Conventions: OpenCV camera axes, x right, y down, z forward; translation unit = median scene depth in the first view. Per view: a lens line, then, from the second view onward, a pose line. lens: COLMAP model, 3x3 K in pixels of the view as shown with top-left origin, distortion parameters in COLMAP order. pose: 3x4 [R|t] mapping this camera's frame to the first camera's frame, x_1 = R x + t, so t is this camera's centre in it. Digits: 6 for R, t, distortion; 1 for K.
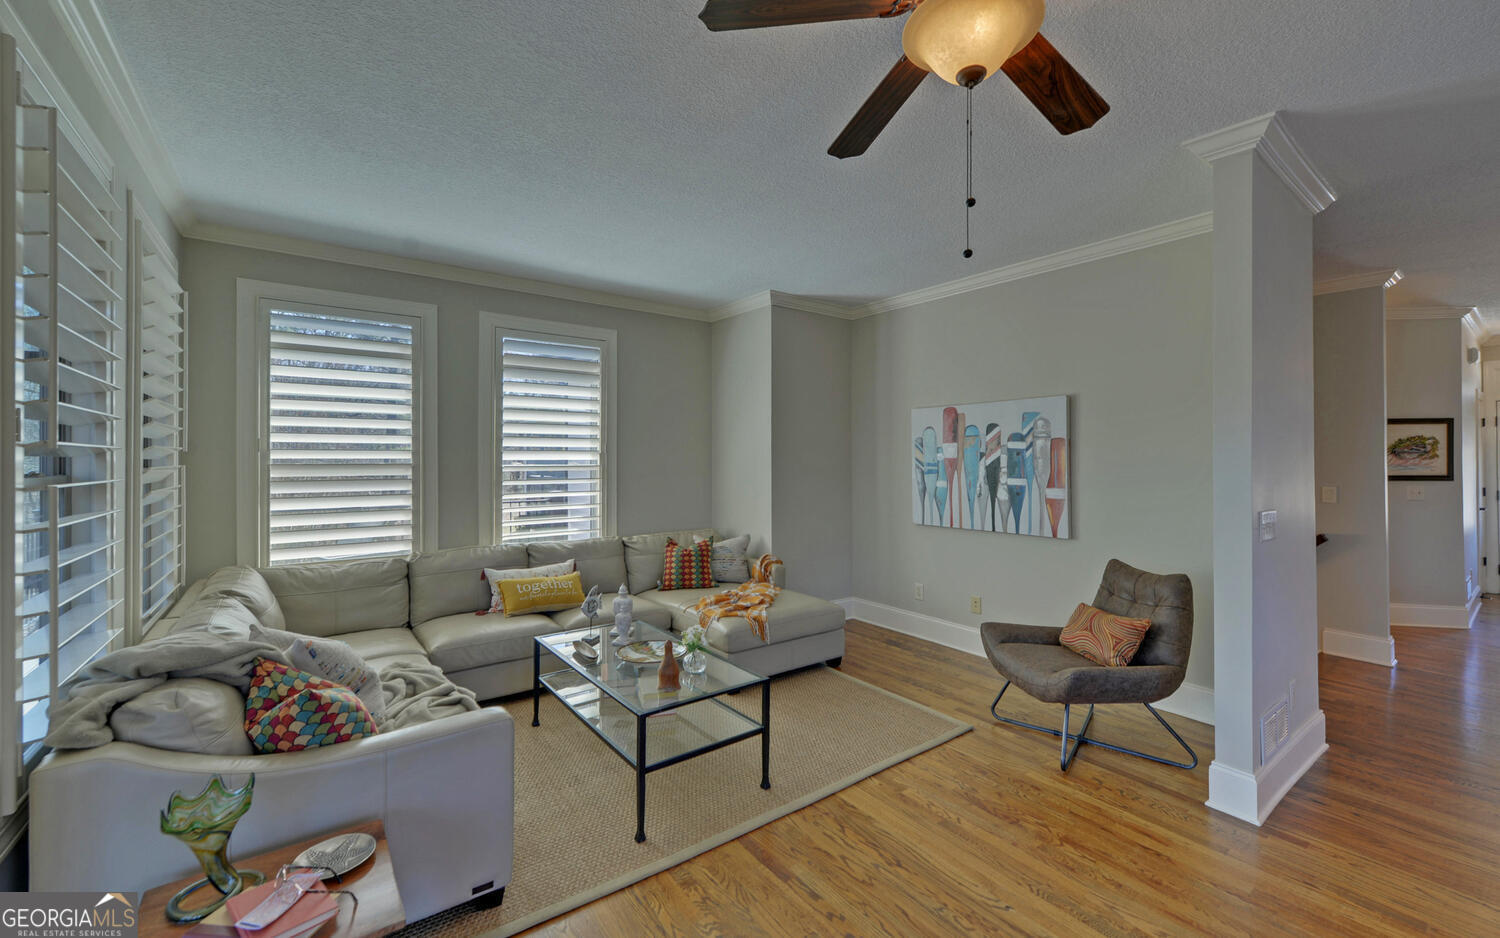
lens RADIAL K [[602.7, 0, 746.3], [0, 602.7, 457.9], [0, 0, 1]] dist [0.002442, -0.001750]
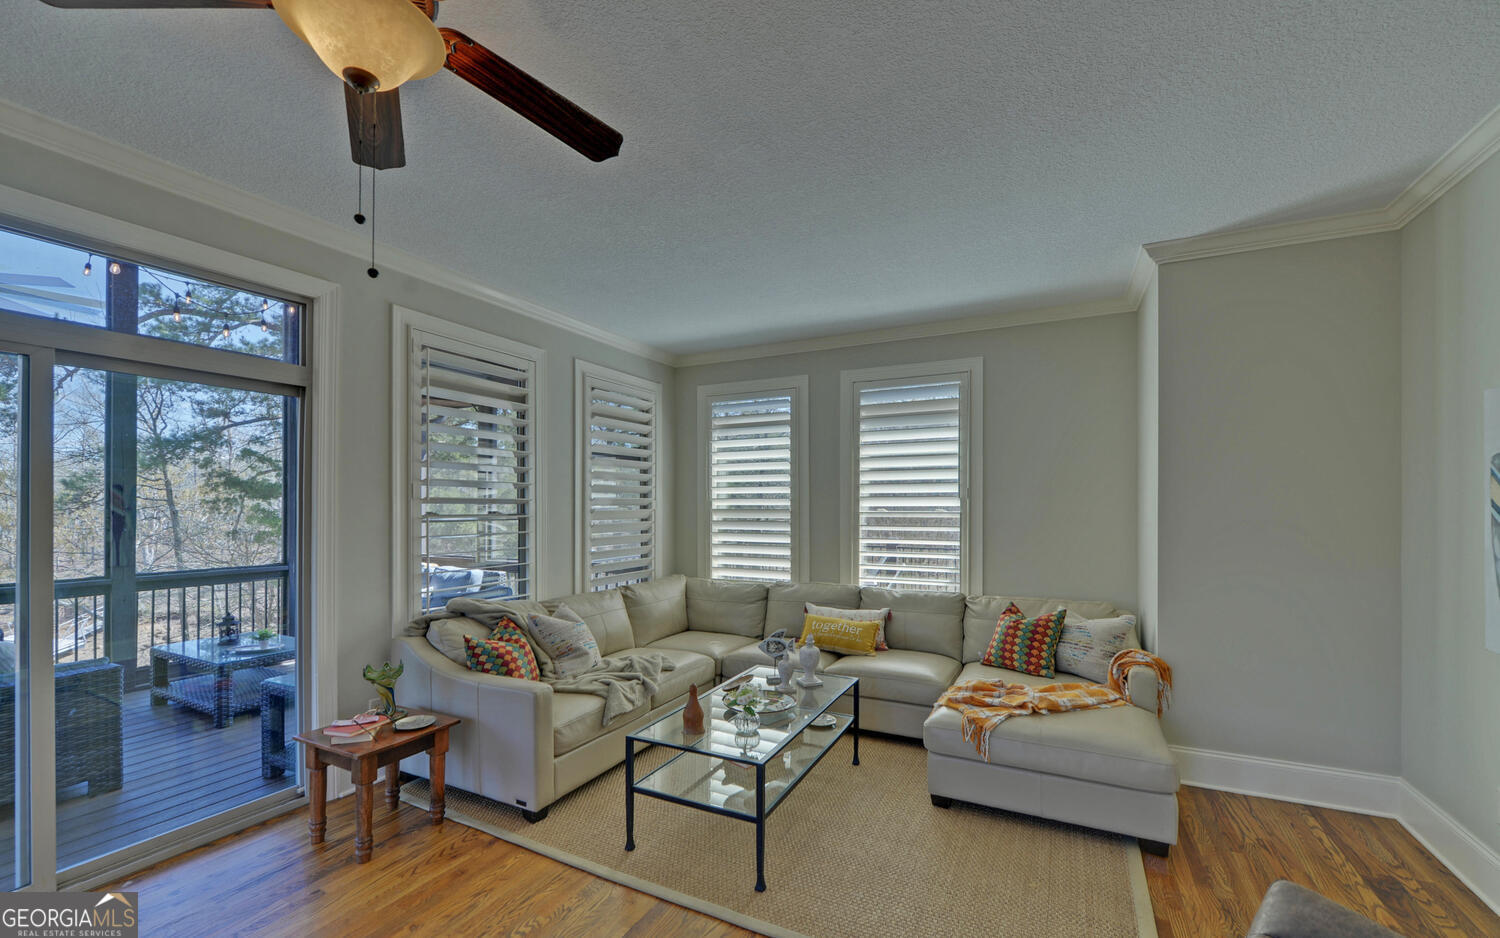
lens RADIAL K [[602.7, 0, 760.4], [0, 602.7, 510.9], [0, 0, 1]] dist [0.002442, -0.001750]
pose [[0.458139, 0.006372, -0.888858, 0.476927], [0.001097, 0.999969, 0.007734, 0.003103], [0.888880, -0.004518, 0.458118, 0.370982]]
